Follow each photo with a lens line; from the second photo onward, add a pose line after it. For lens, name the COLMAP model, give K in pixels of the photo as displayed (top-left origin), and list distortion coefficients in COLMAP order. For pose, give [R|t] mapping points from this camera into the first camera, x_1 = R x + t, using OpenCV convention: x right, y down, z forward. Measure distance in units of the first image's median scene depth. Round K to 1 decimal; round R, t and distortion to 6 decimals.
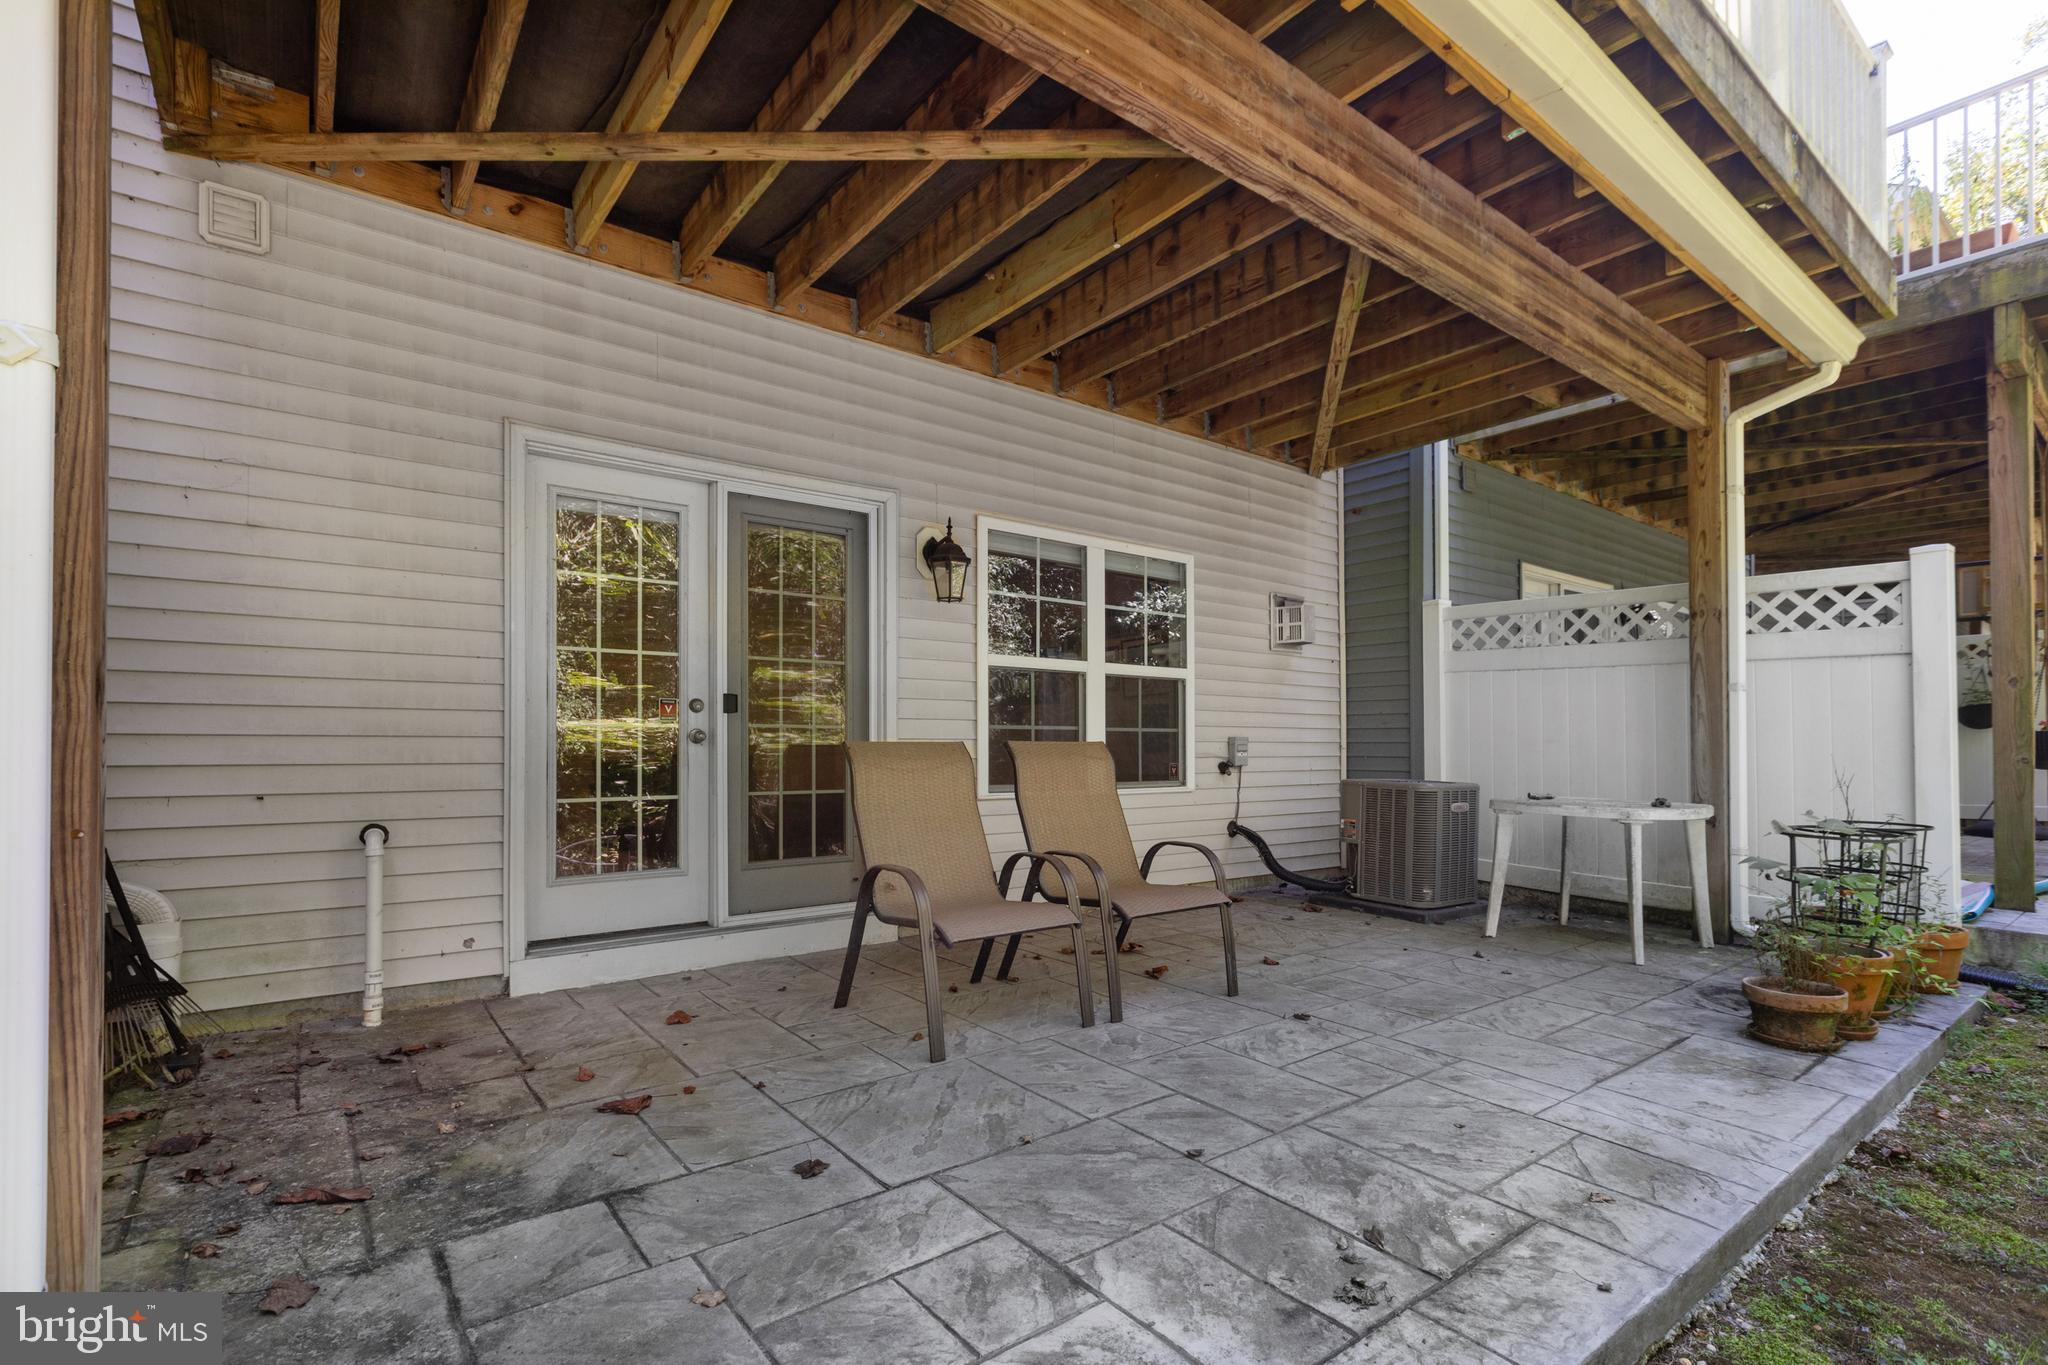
lens RADIAL K [[951.5, 0, 1051.2], [0, 951.5, 711.7], [0, 0, 1]] dist [-0.007384, 0.006367]
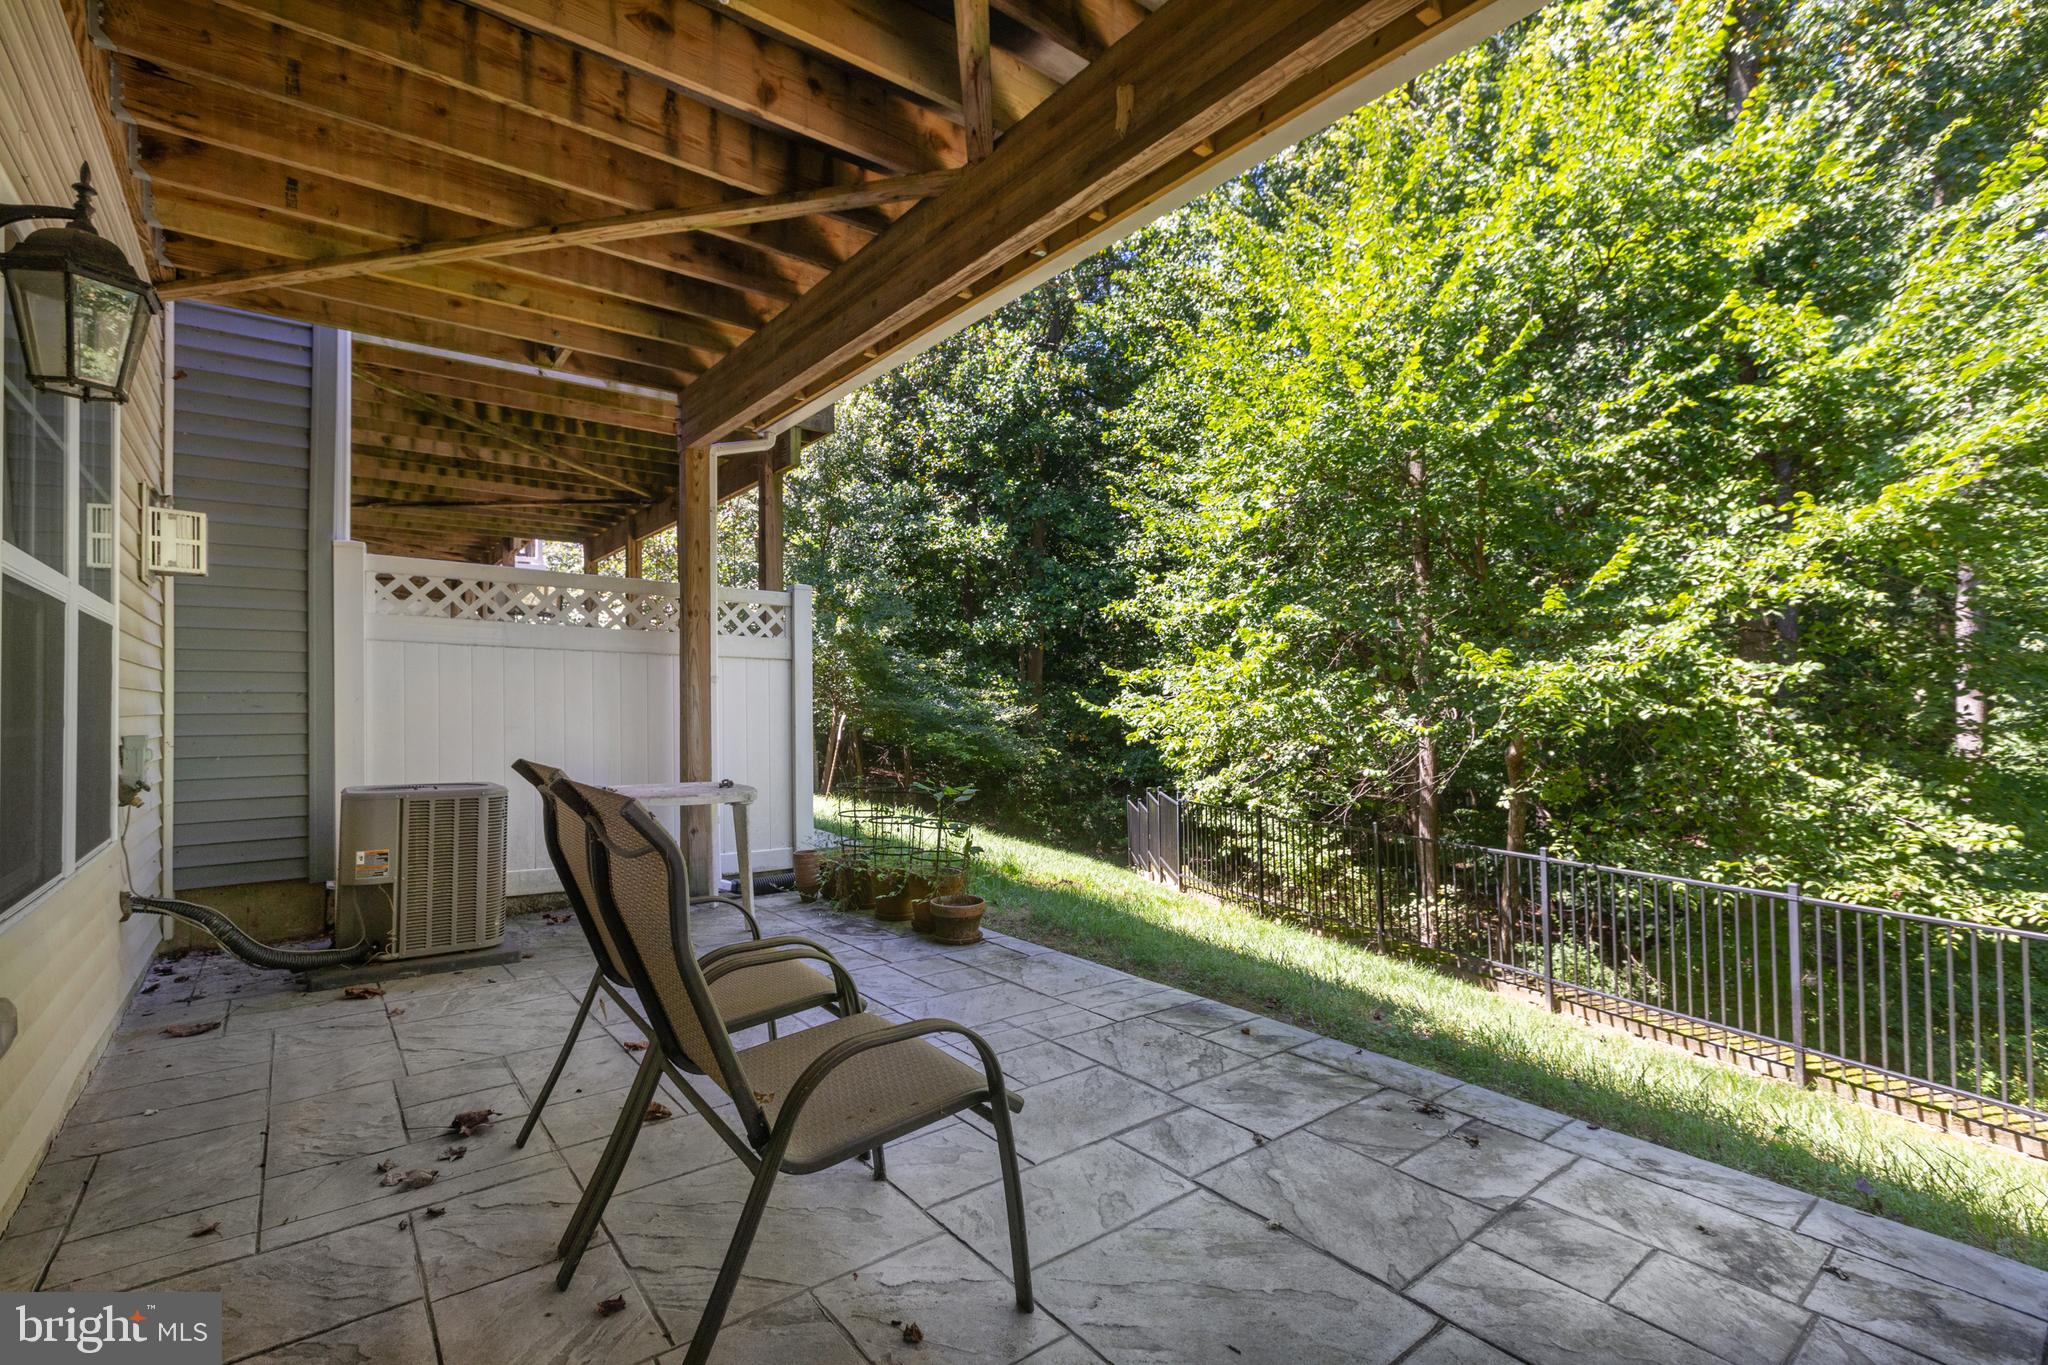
lens RADIAL K [[951.5, 0, 1026.9], [0, 951.5, 678.1], [0, 0, 1]] dist [-0.007384, 0.006367]
pose [[-0.003827, 0.020413, 0.999784, -0.823303], [-0.026526, 0.999438, -0.020507, -0.025654], [-0.999641, -0.026598, -0.003284, 1.127603]]
